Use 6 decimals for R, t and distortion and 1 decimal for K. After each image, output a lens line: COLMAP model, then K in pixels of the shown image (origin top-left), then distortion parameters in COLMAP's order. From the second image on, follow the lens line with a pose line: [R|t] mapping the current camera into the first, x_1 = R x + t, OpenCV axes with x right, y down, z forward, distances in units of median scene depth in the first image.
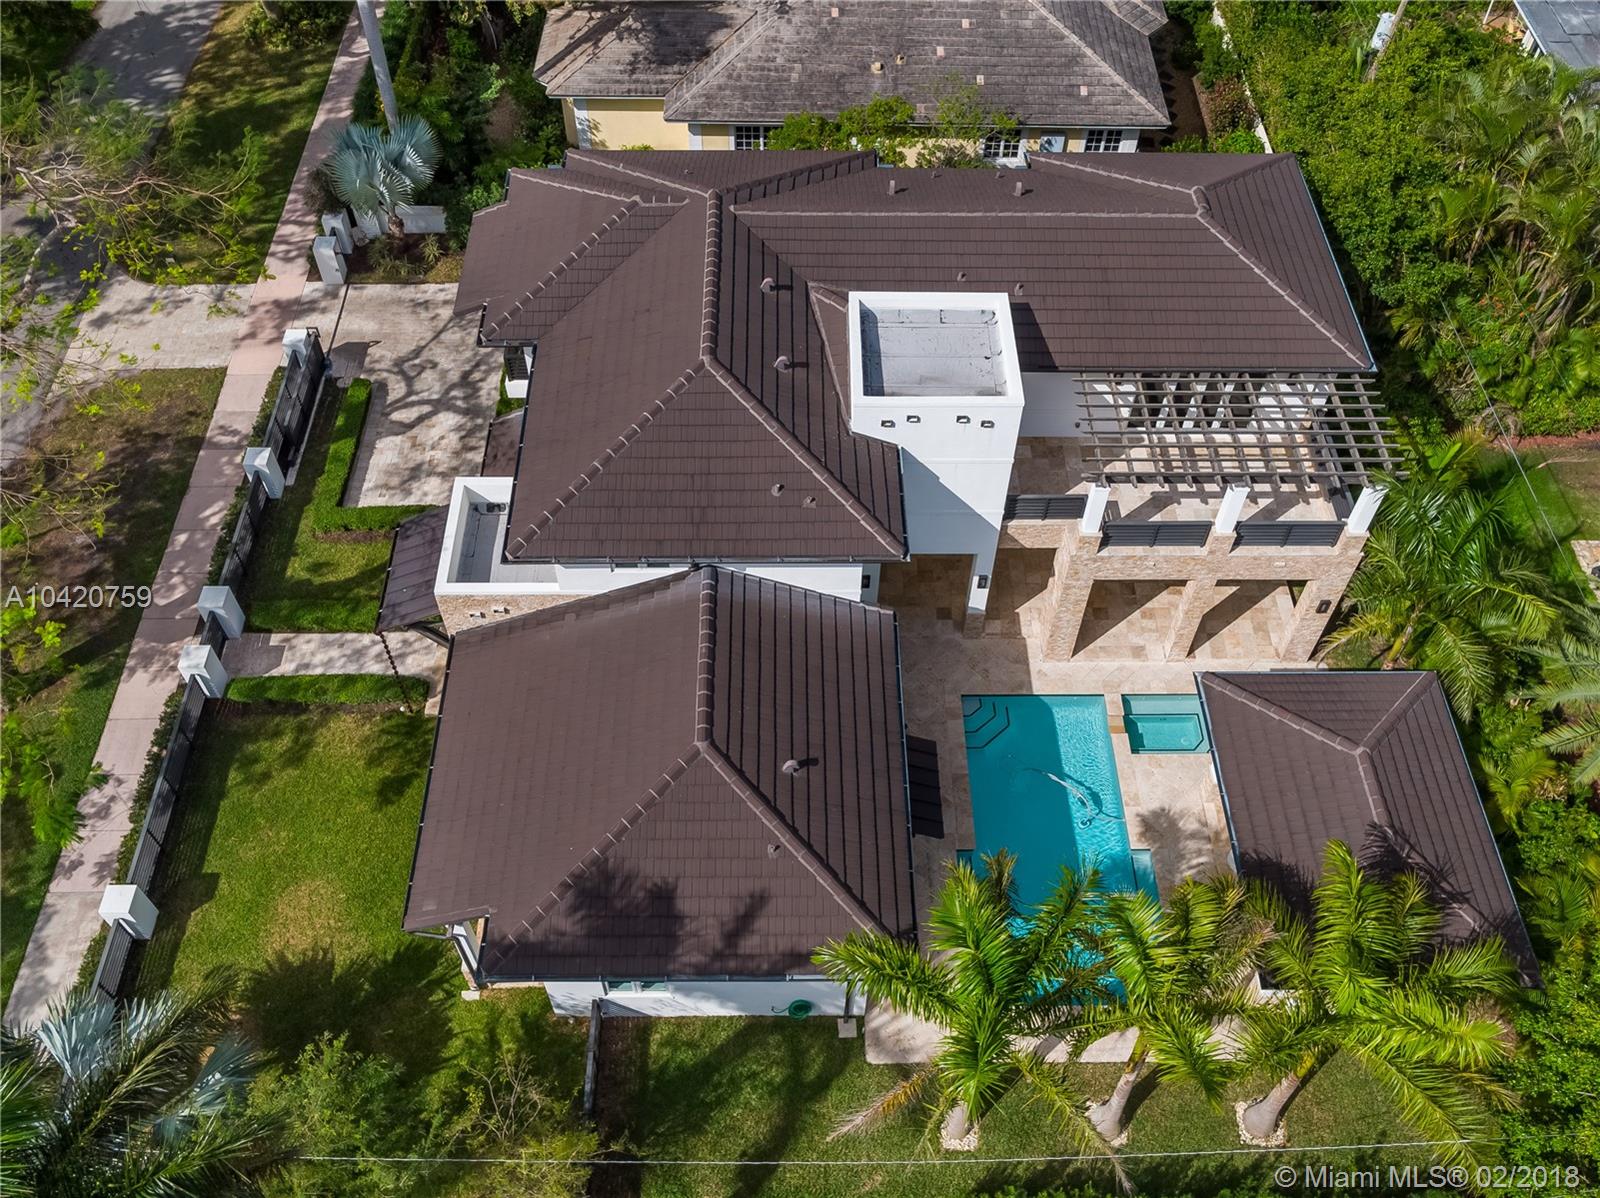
lens RADIAL K [[1392.2, 0, 800.0], [0, 1392.2, 599.0], [0, 0, 1]] dist [-0.015919, -0.008225]
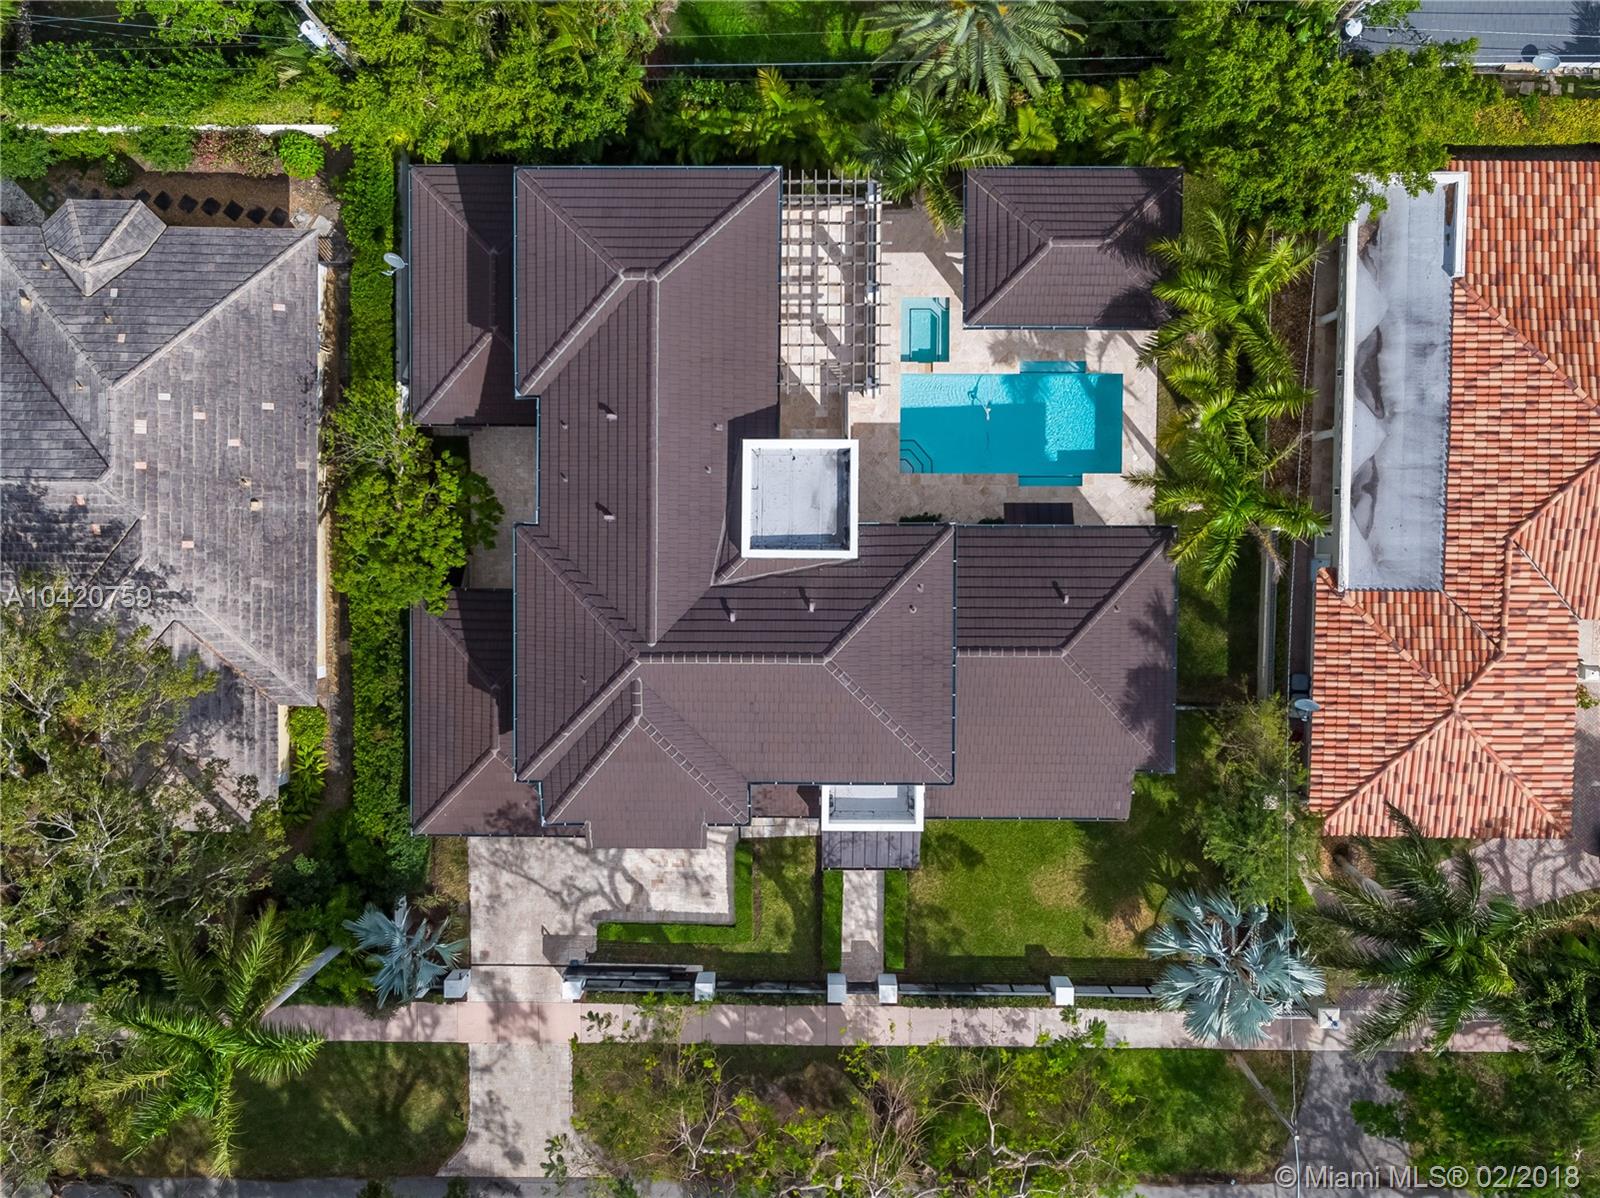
lens RADIAL K [[1422.9, 0, 800.0], [0, 1422.9, 599.0], [0, 0, 1]] dist [-0.002065, -0.005666]
pose [[0.014101, -0.998477, -0.053332, 0.053518], [0.800704, -0.020671, 0.598704, -0.778109], [-0.598895, -0.051145, 0.799193, -0.112720]]
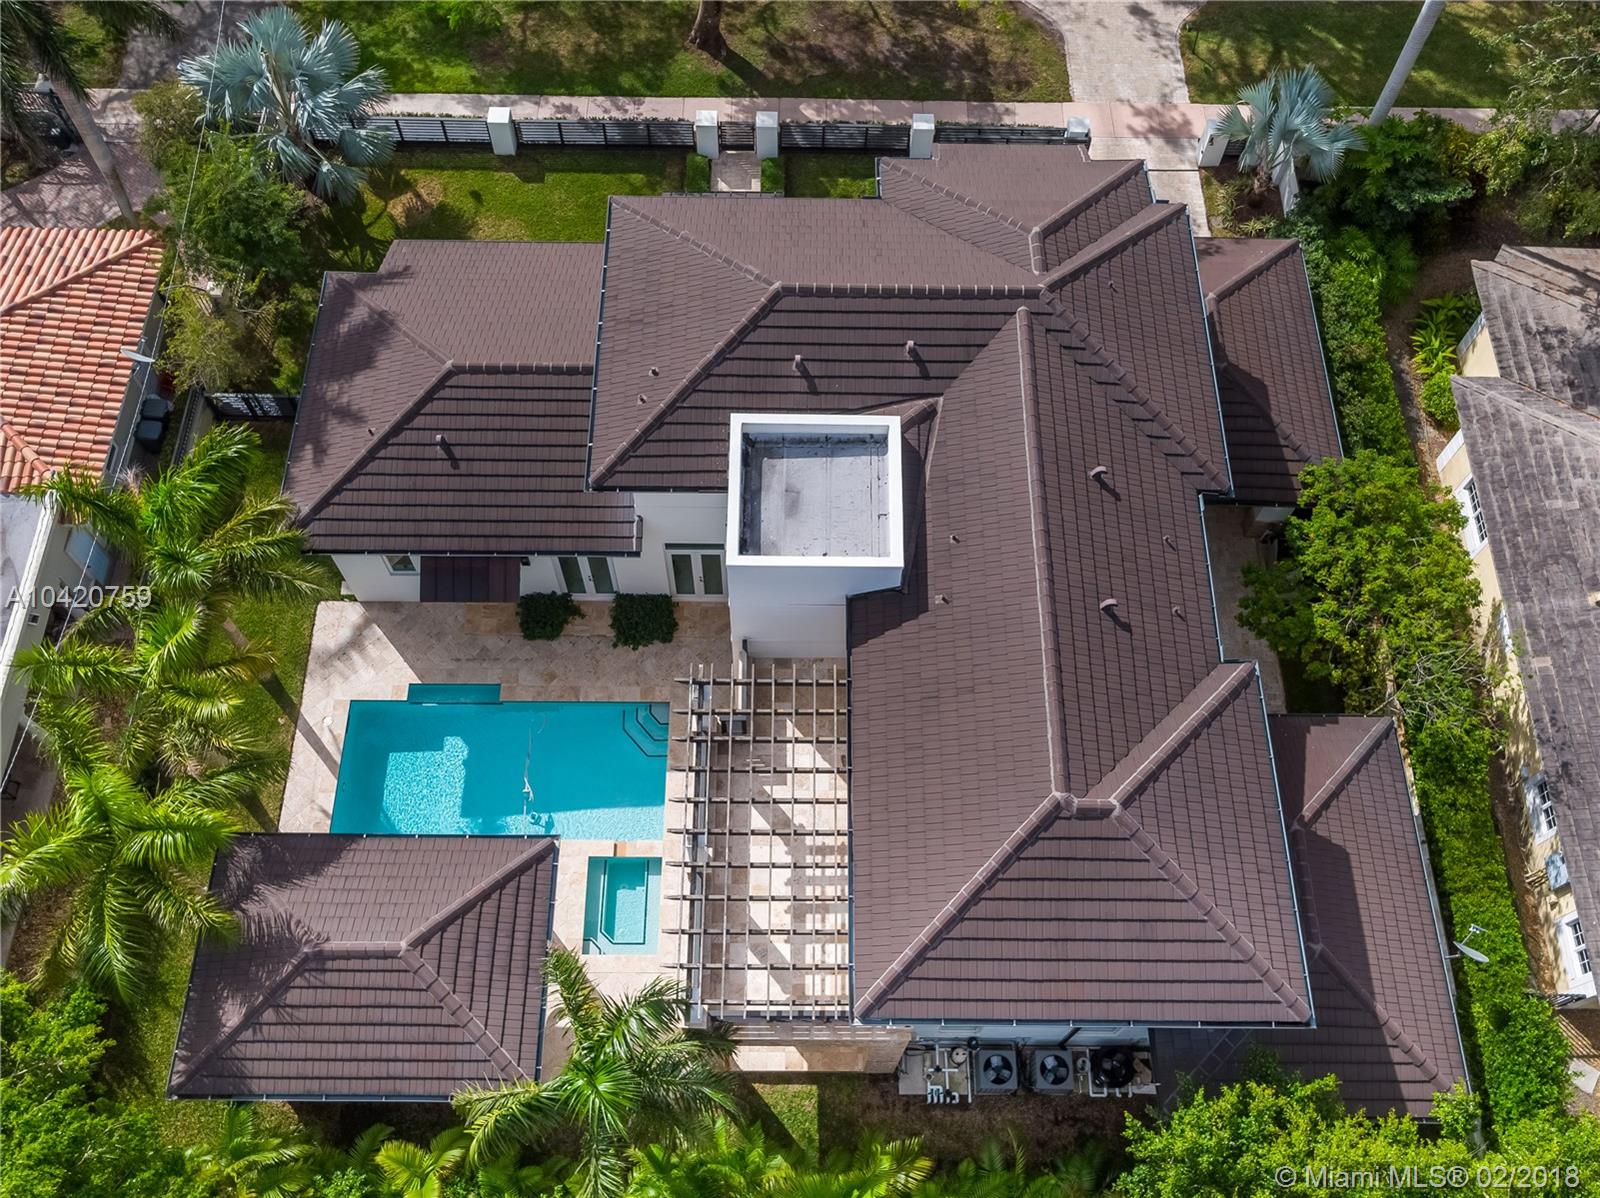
lens RADIAL K [[1394.4, 0, 800.0], [0, 1394.4, 599.0], [0, 0, 1]] dist [-0.001869, 0.013001]
pose [[-0.013479, 0.886928, -0.461711, 0.443988], [-0.799502, 0.267754, 0.537684, -0.490854], [0.600512, 0.376387, 0.705492, 0.269427]]
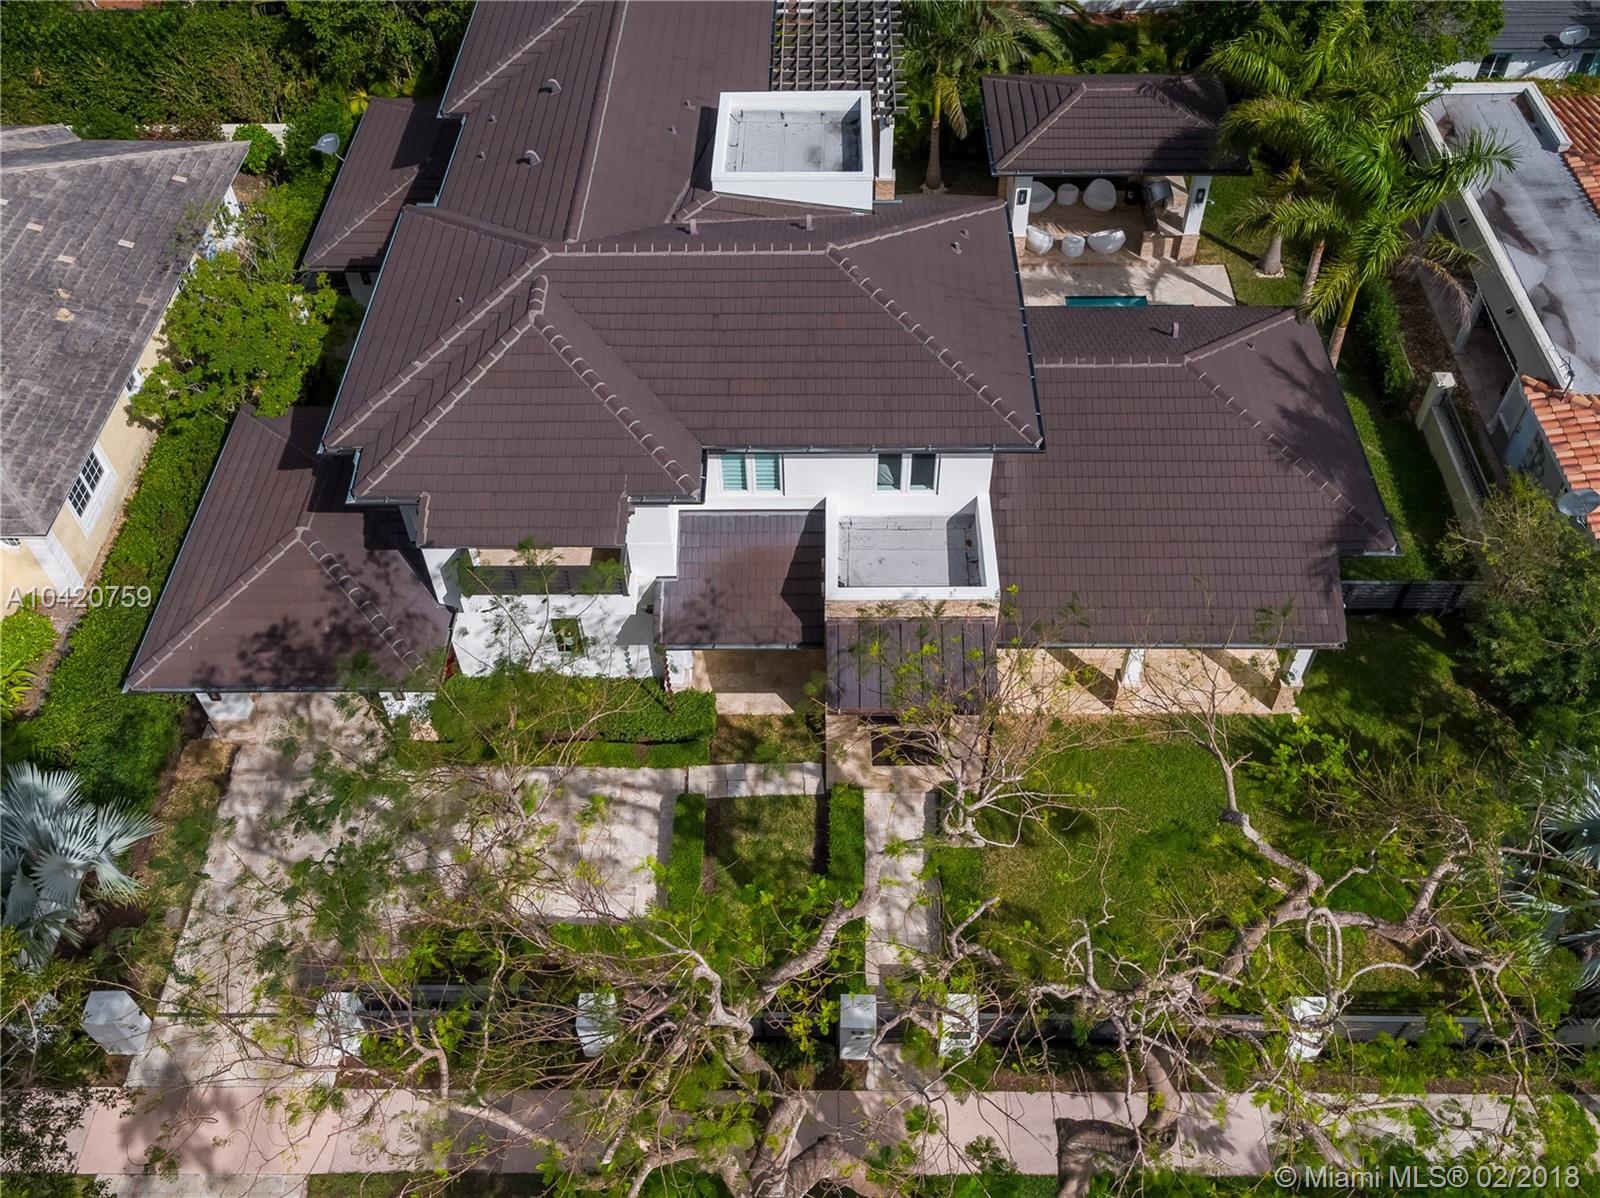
lens RADIAL K [[1422.9, 0, 800.0], [0, 1422.9, 599.0], [0, 0, 1]] dist [-0.002065, -0.005666]
pose [[0.028011, -0.743006, 0.668698, -0.655398], [0.799723, 0.418001, 0.430951, -0.369487], [-0.599716, 0.522702, 0.605908, 0.393766]]
